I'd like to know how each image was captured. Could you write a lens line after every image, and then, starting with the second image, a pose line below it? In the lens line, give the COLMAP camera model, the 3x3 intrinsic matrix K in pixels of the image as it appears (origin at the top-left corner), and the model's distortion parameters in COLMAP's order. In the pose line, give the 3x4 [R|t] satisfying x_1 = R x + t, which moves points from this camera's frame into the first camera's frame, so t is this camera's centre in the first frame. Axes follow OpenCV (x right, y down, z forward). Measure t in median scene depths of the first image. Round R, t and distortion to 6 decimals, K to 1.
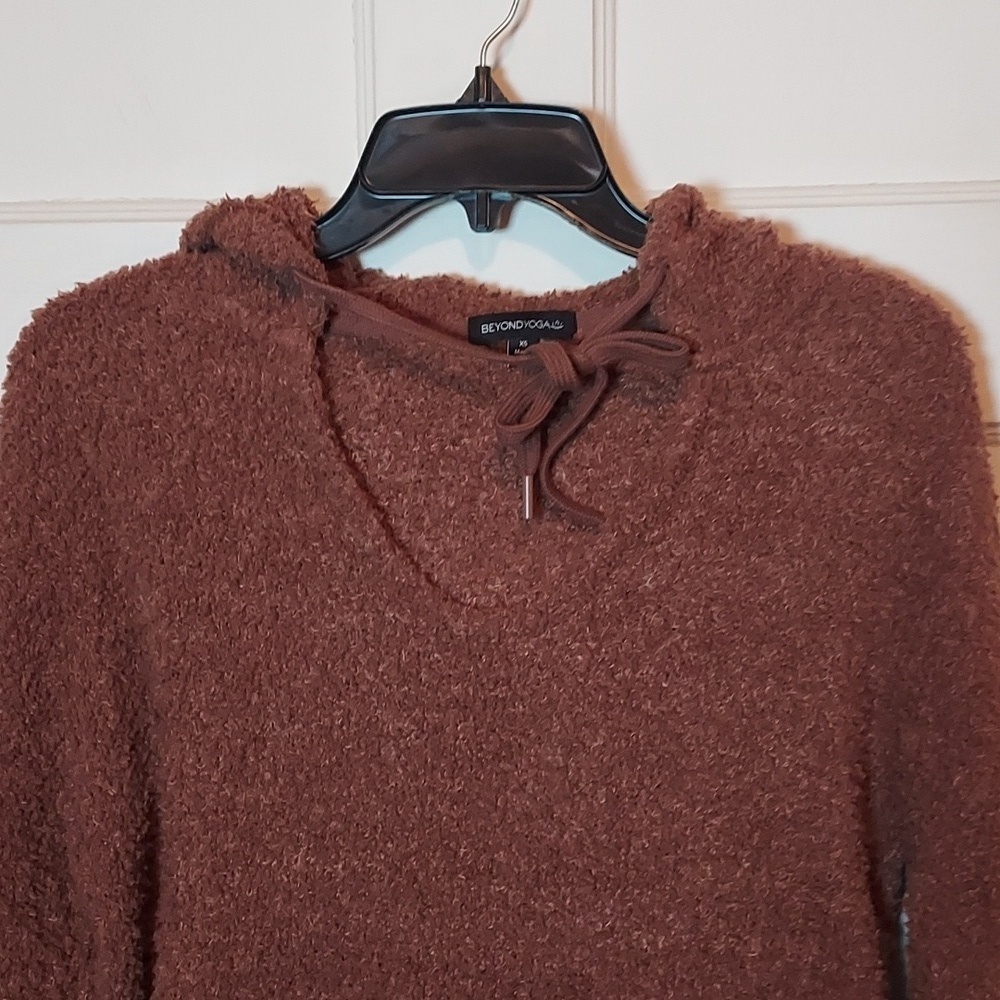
lens RADIAL K [[1659.6, 0, 479.2], [0, 1659.6, 502.1], [0, 0, 1]] dist [0.142921, -0.243542]
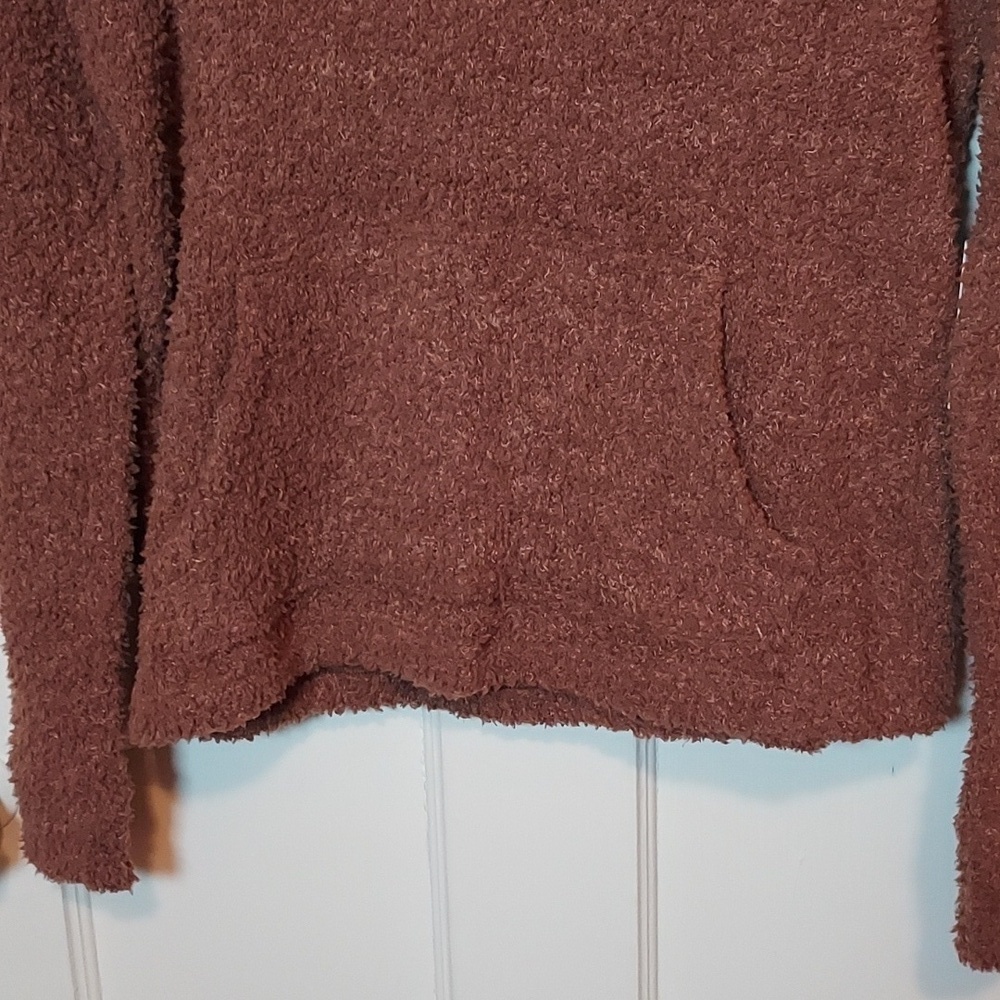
lens RADIAL K [[1659.6, 0, 479.2], [0, 1659.6, 502.1], [0, 0, 1]] dist [0.142921, -0.243542]
pose [[0.999250, -0.008997, -0.037662, 0.010253], [0.017239, 0.974294, 0.224620, 0.244470], [0.034673, -0.225101, 0.973718, 0.035682]]
